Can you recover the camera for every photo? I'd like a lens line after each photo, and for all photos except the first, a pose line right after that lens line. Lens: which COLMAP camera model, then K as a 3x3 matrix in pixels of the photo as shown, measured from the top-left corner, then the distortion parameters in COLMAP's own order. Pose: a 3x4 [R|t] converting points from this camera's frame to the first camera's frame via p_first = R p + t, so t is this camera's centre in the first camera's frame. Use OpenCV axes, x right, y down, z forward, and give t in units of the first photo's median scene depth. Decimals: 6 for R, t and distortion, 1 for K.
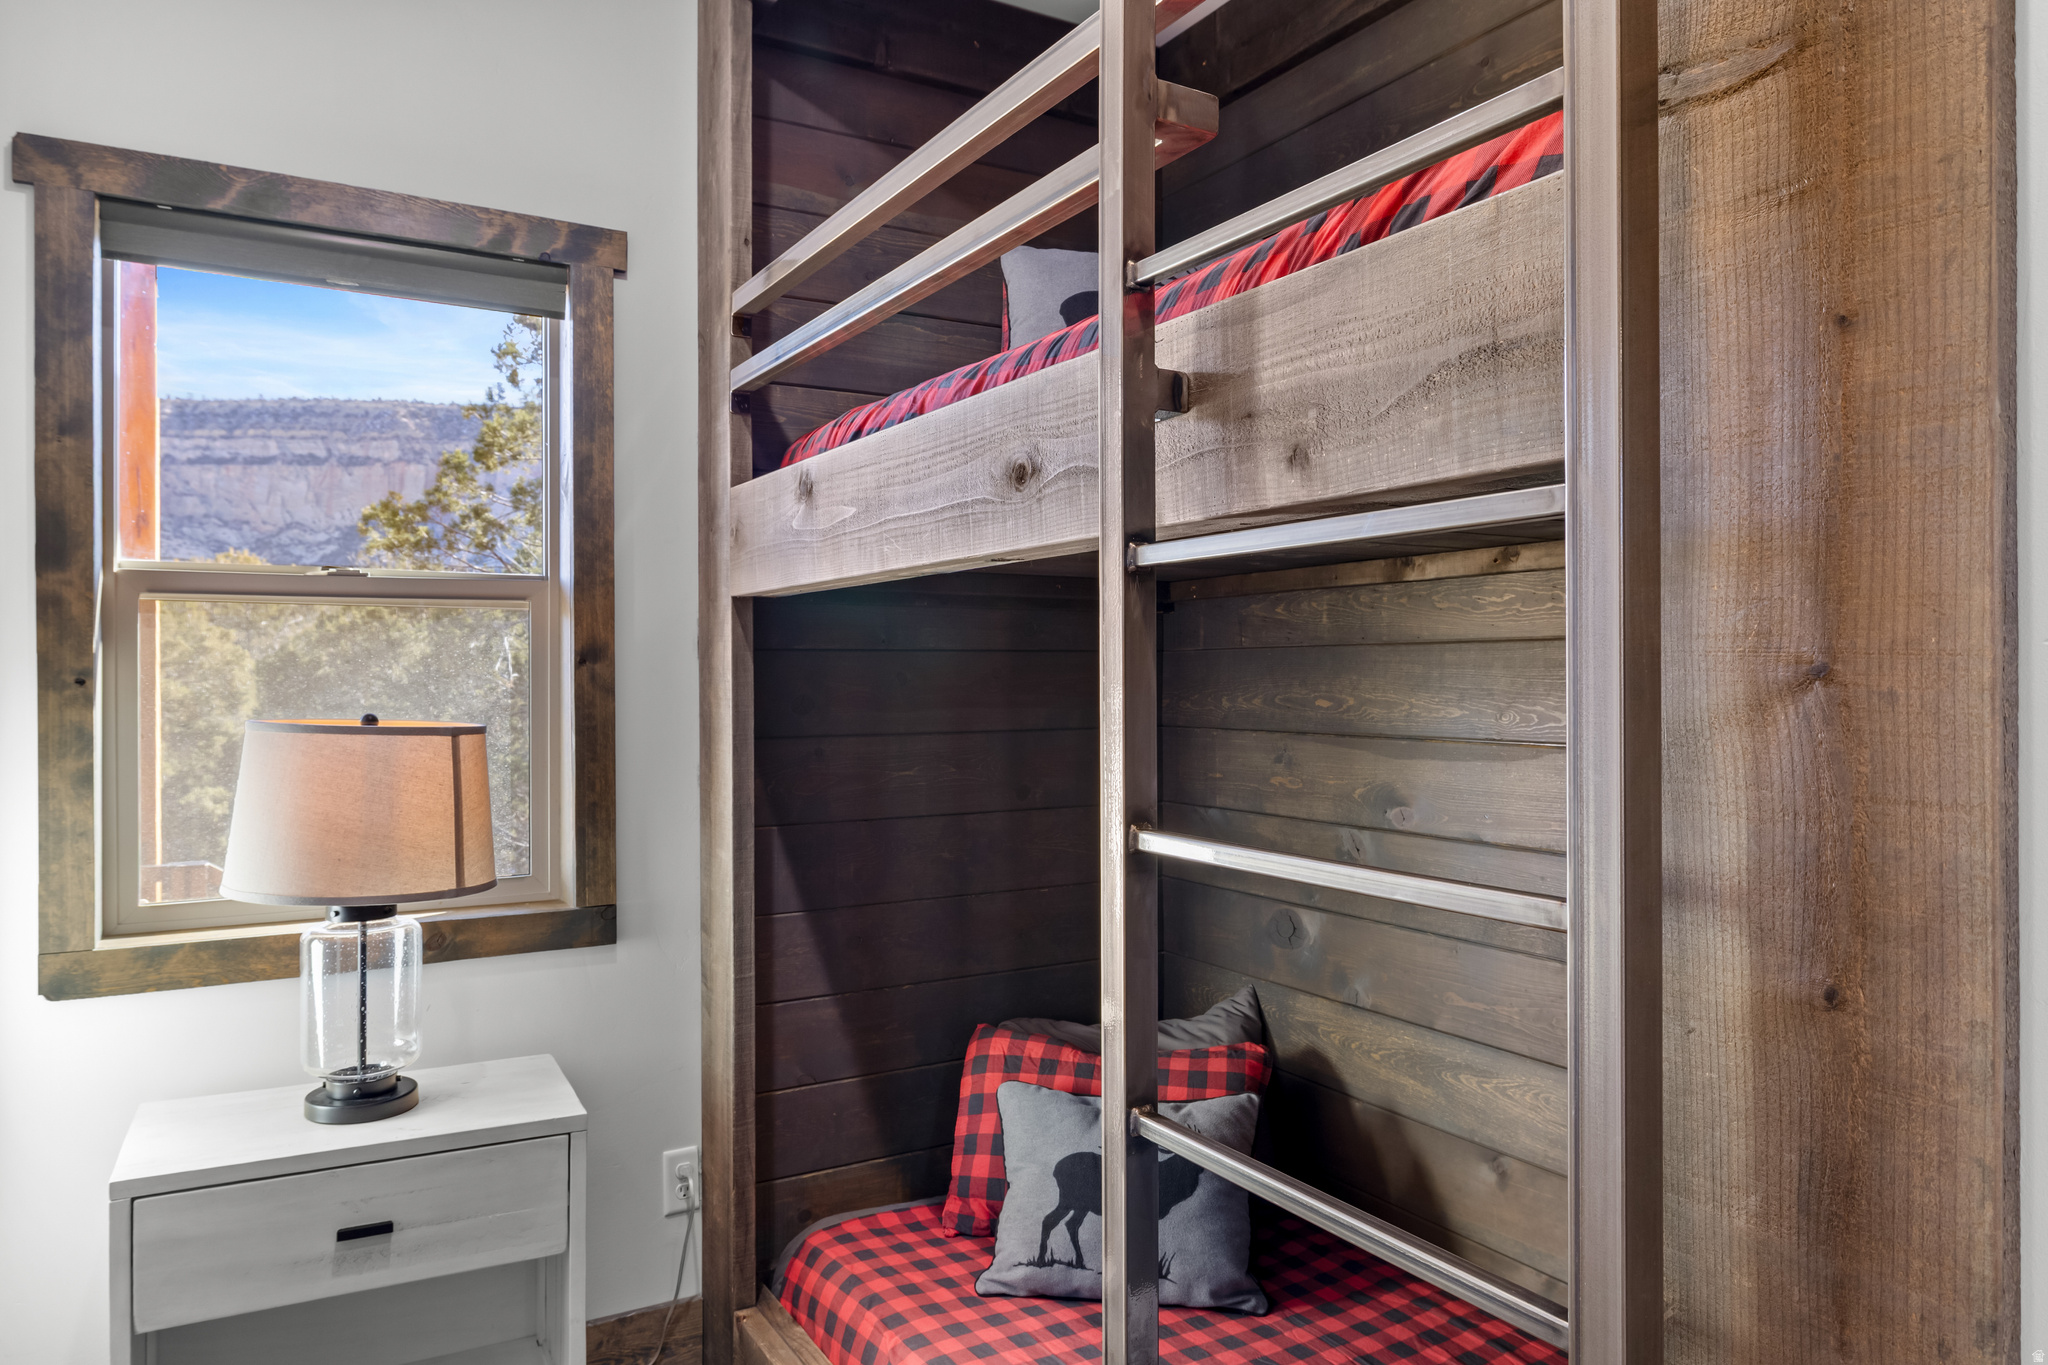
lens RADIAL K [[1395.7, 0, 1024.0], [0, 1395.7, 682.5], [0, 0, 1]] dist [0.049924, 0.000307]
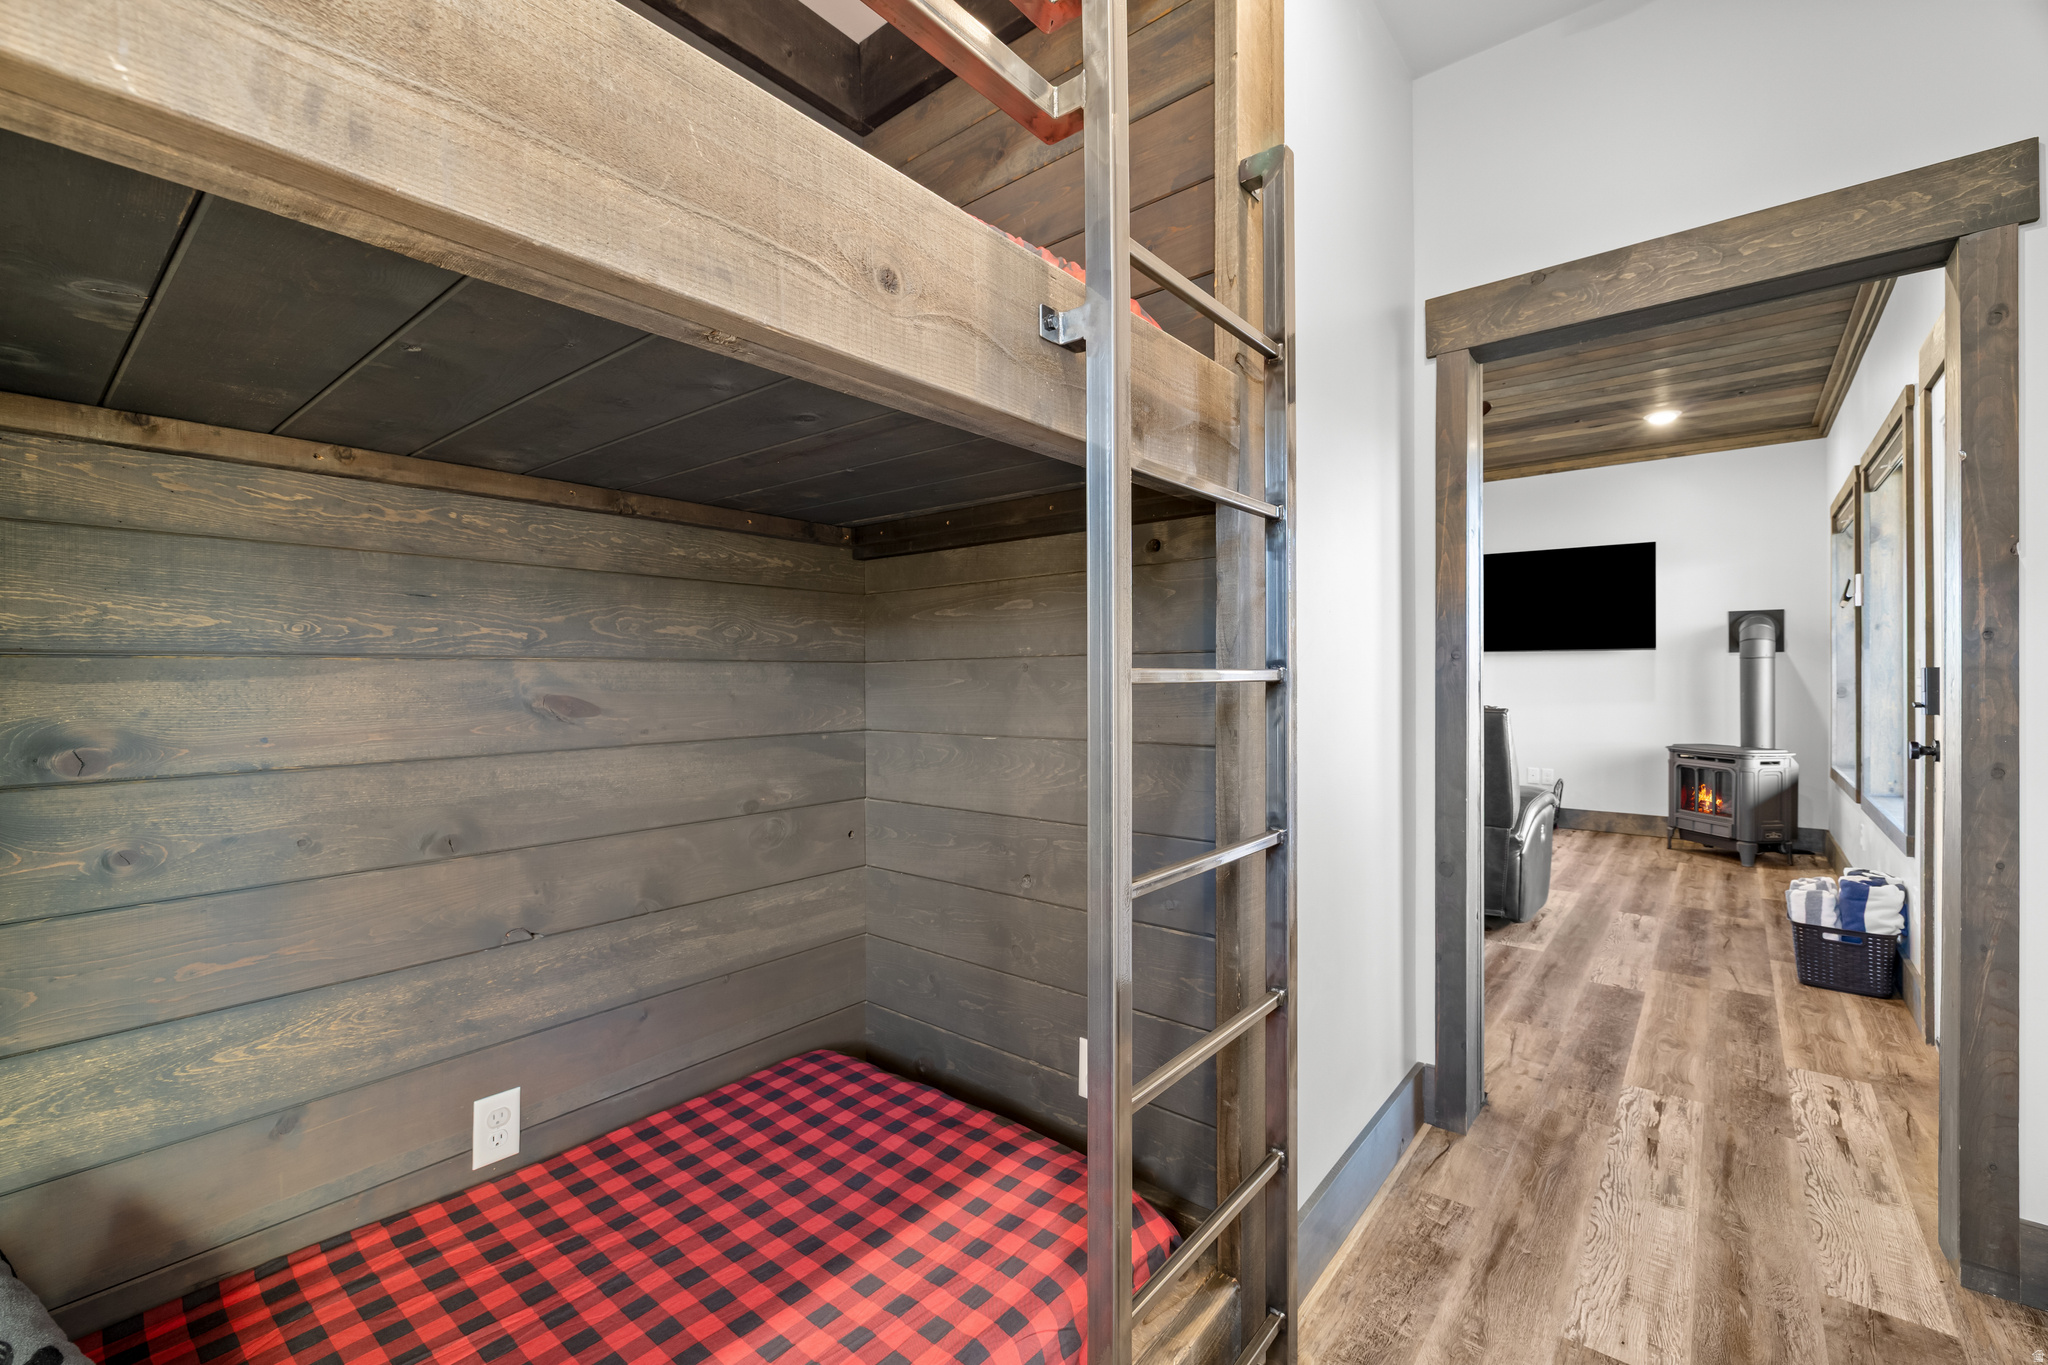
lens RADIAL K [[857.4, 0, 1018.4], [0, 857.4, 675.9], [0, 0, 1]] dist [0.011751, 0.000095]
pose [[-0.359616, -0.001112, 0.933100, -0.347107], [0.010399, 0.999932, 0.005200, 0.056932], [-0.933042, 0.011574, -0.359580, 0.749716]]
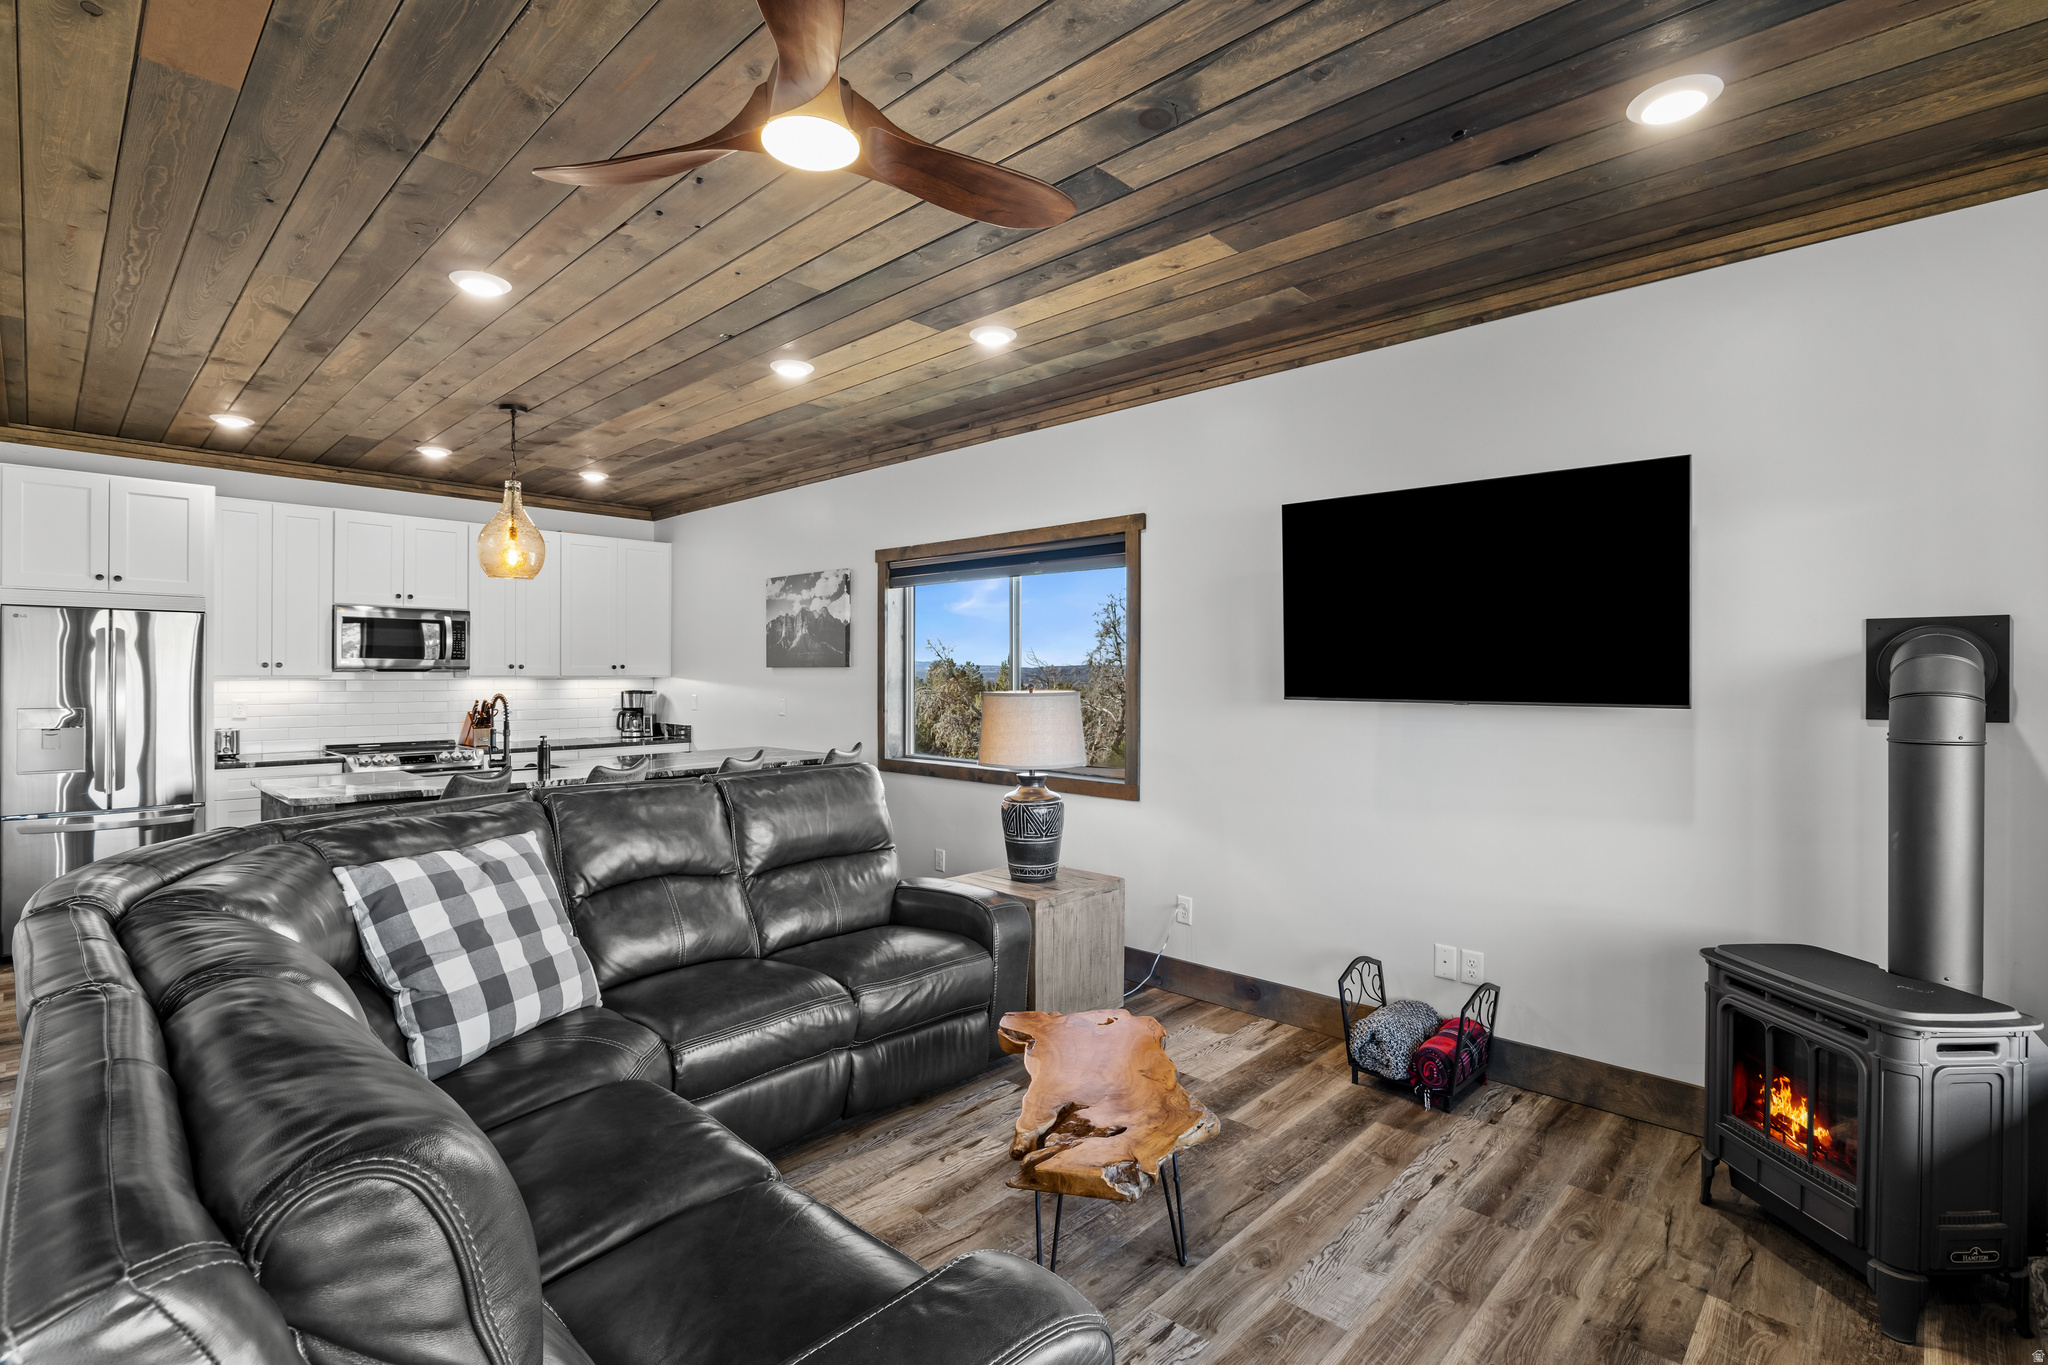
lens RADIAL K [[952.0, 0, 1020.0], [0, 952.0, 672.5], [0, 0, 1]] dist [-0.001098, 0.000737]
pose [[-0.290494, -0.001761, 0.956875, 0.387201], [0.000630, 0.999998, 0.002032, -0.028108], [-0.956877, 0.001193, -0.290492, -0.645144]]
